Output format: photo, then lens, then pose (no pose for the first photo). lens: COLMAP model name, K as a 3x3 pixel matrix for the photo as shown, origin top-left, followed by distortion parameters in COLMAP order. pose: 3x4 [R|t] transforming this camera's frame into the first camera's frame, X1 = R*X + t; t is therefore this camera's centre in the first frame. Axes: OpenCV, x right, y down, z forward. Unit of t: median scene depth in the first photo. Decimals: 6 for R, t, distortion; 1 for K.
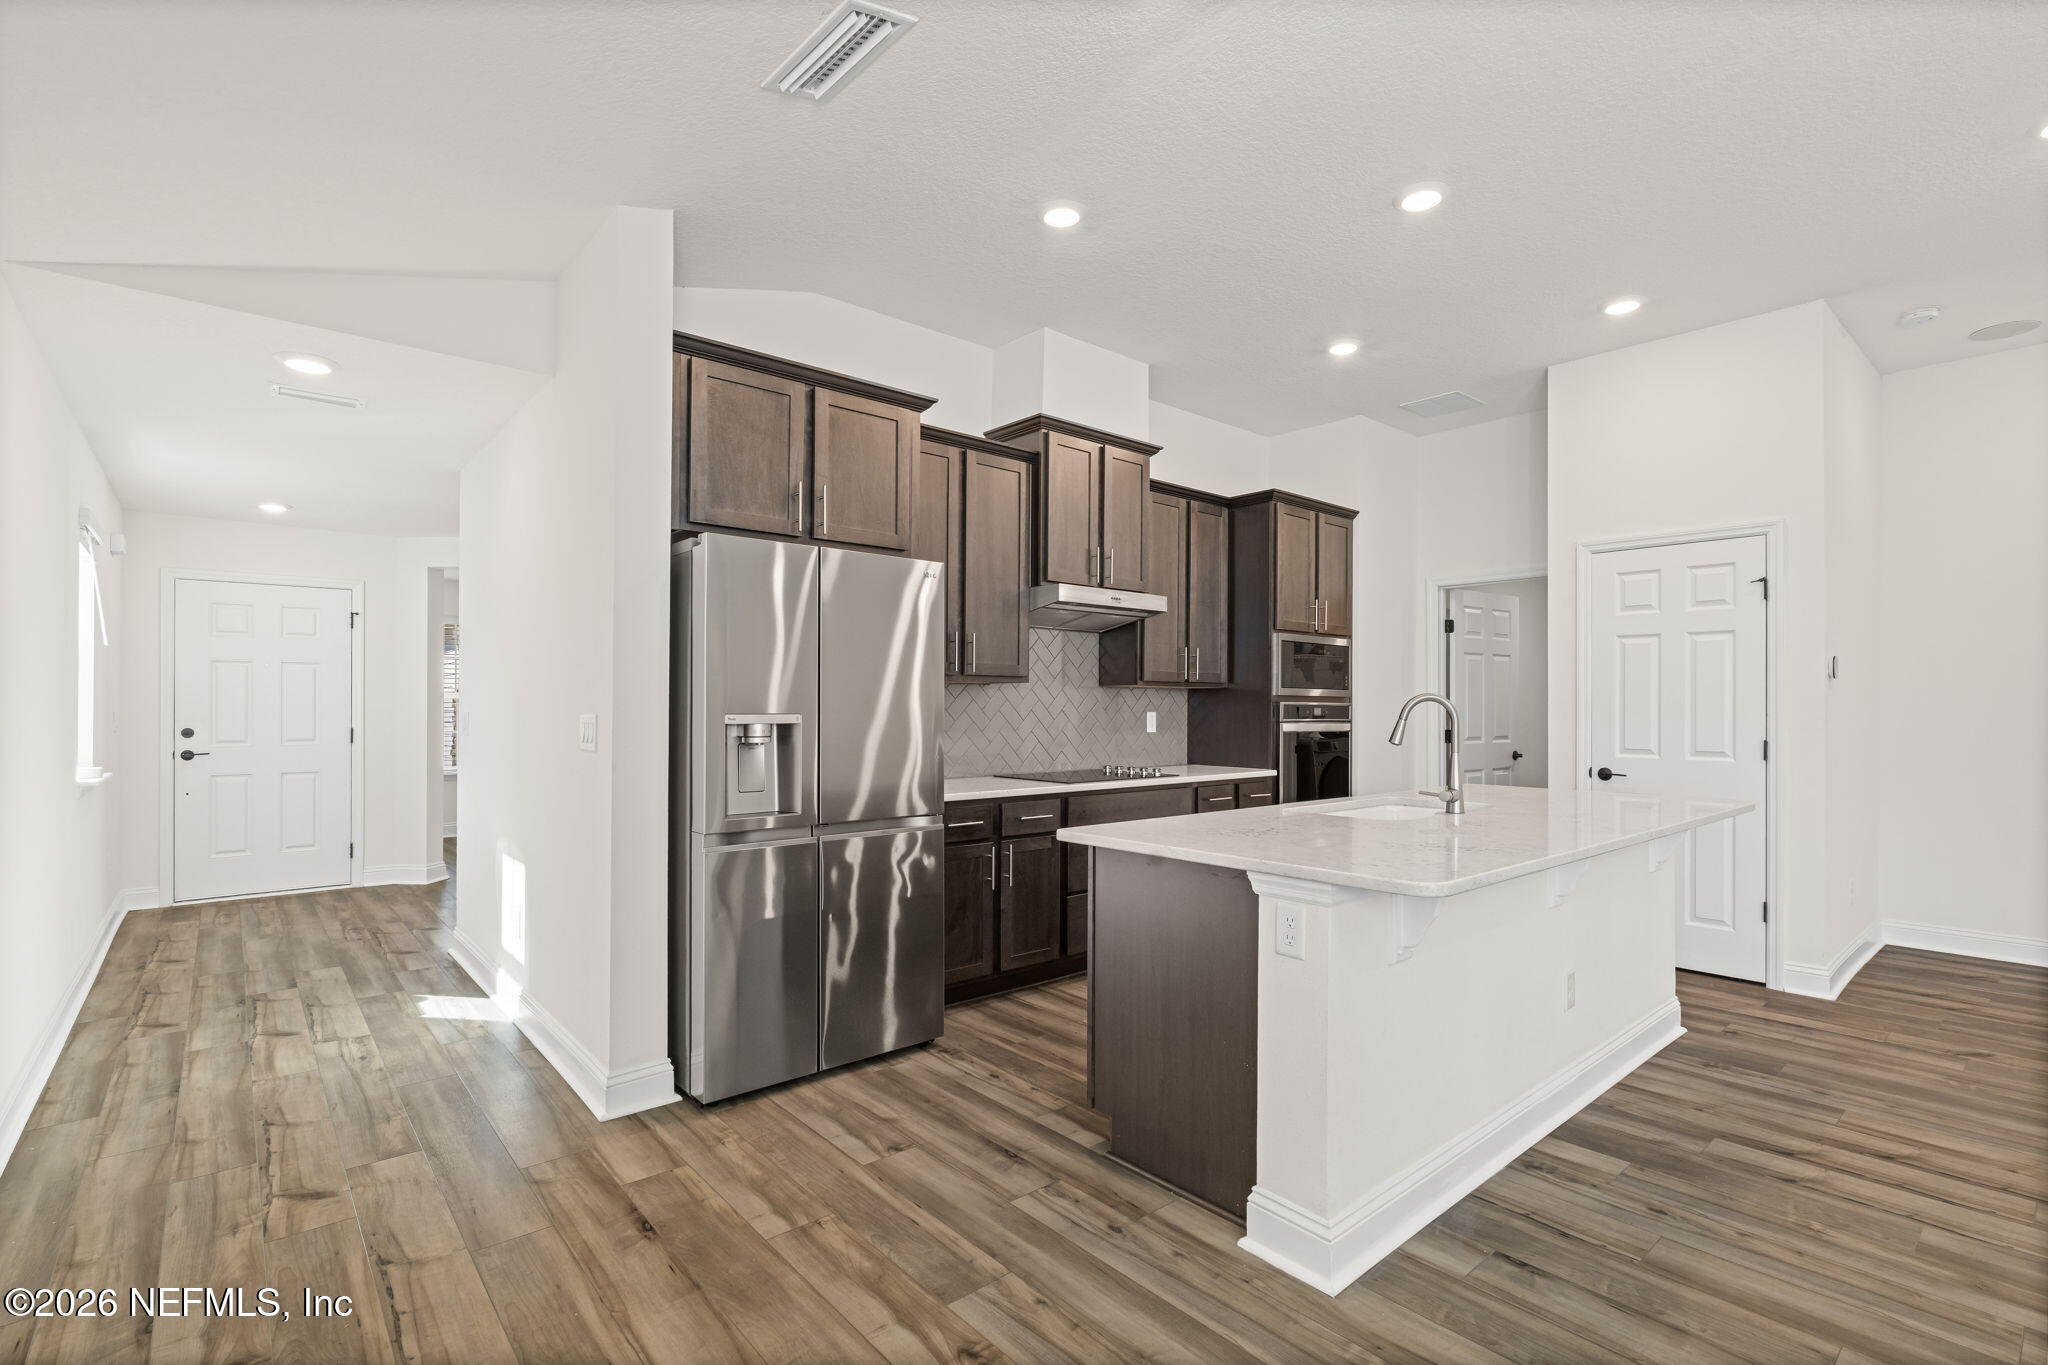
lens RADIAL K [[936.2, 0, 1027.6], [0, 936.2, 689.4], [0, 0, 1]] dist [-0.001106, -0.000969]
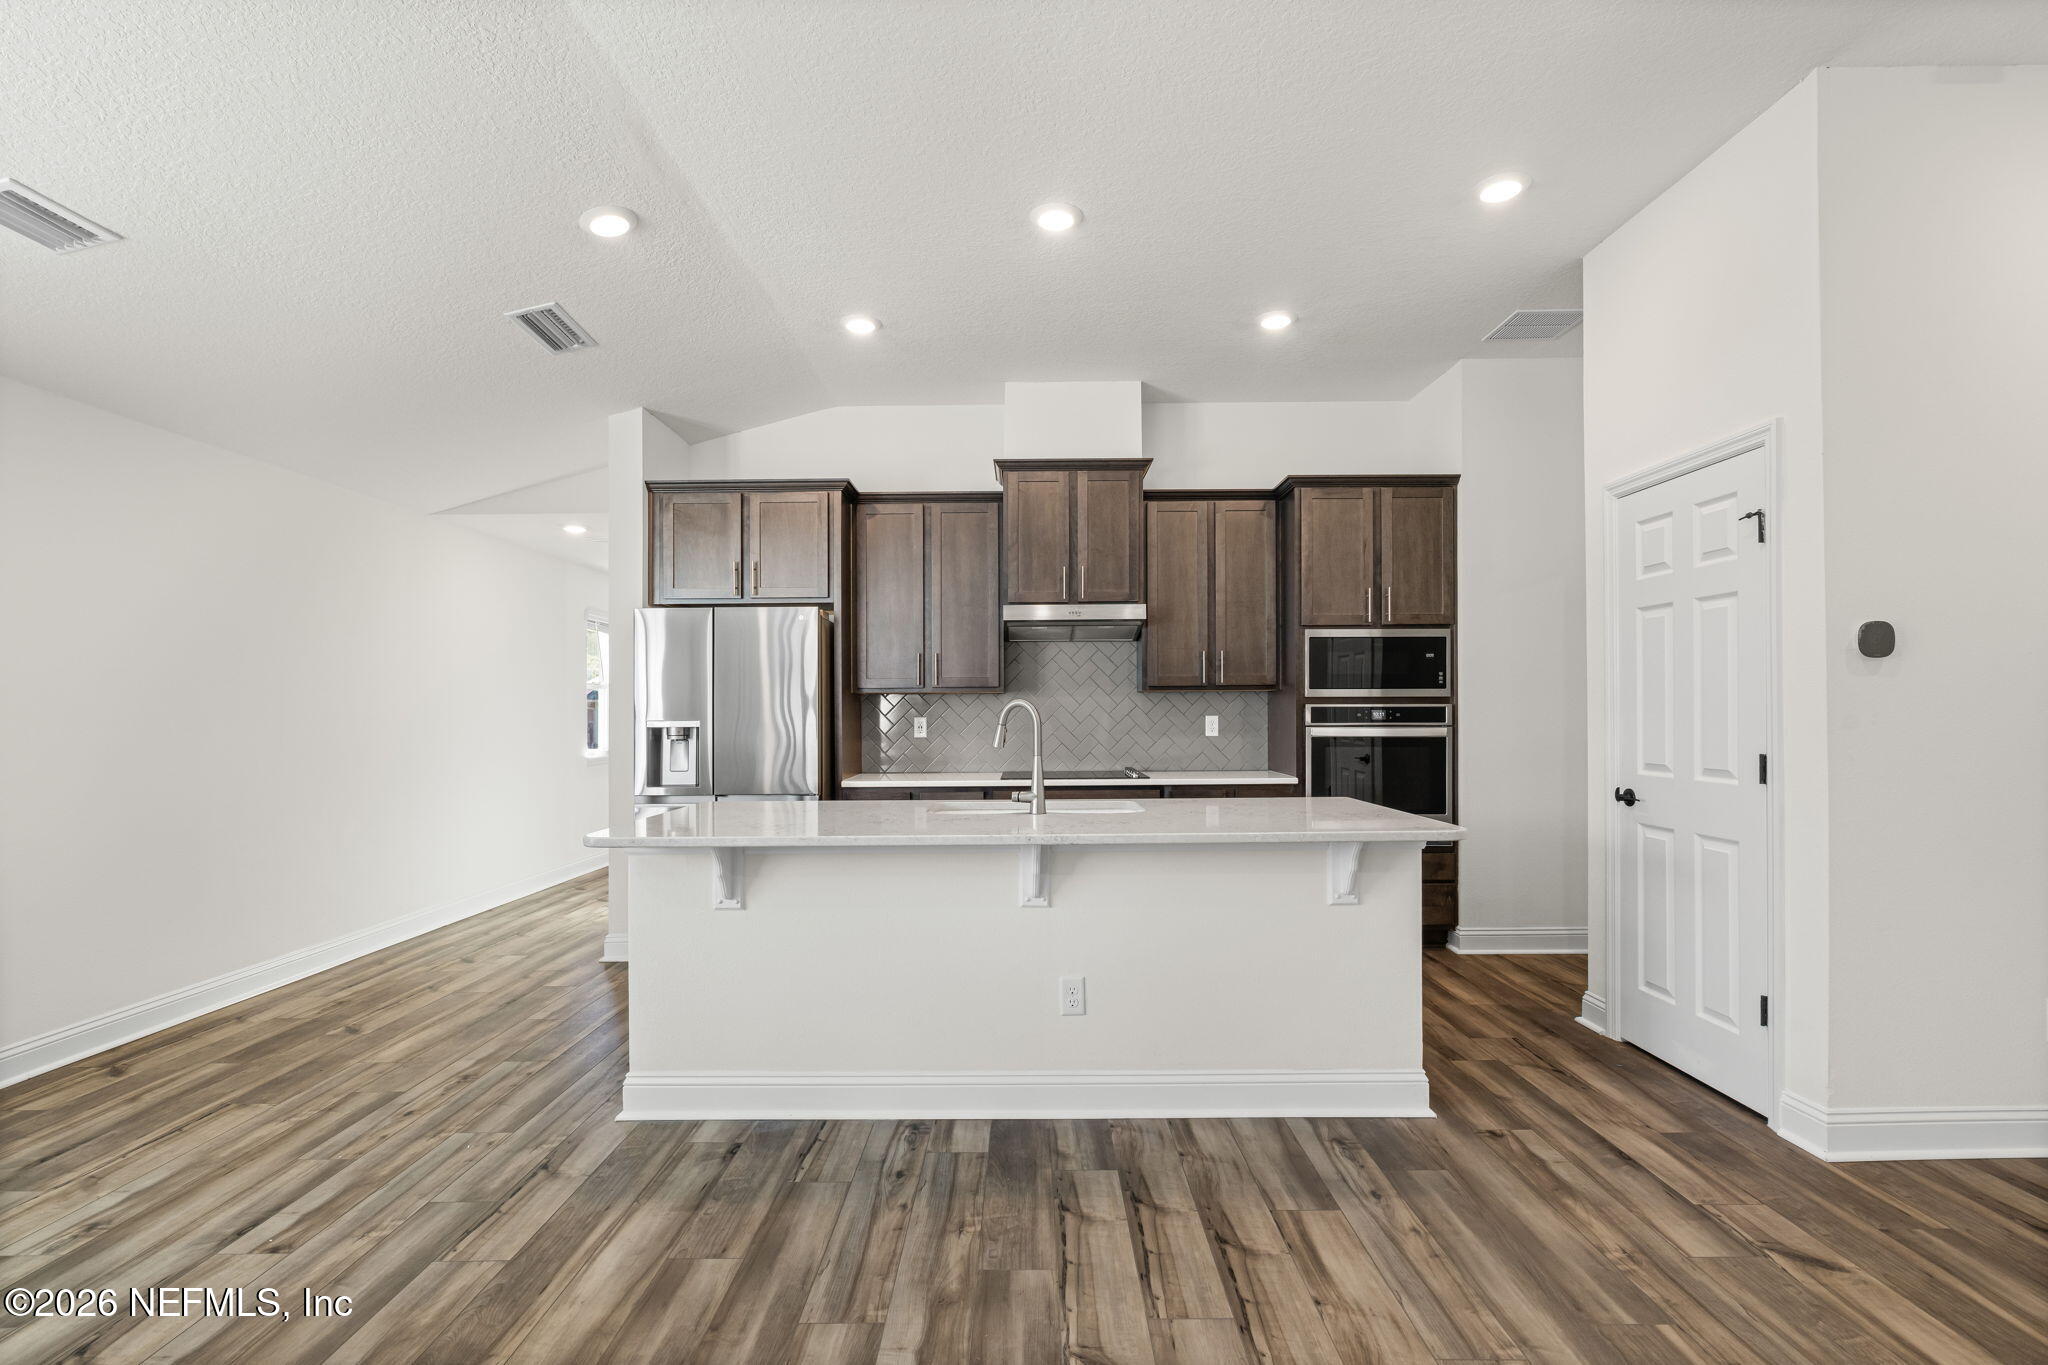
lens RADIAL K [[936.2, 0, 1020.2], [0, 936.2, 696.7], [0, 0, 1]] dist [-0.001106, -0.000969]
pose [[0.754874, -0.019387, -0.655584, 1.044886], [0.021718, 0.999754, -0.004557, 0.006406], [0.655511, -0.010797, 0.755109, 0.189742]]
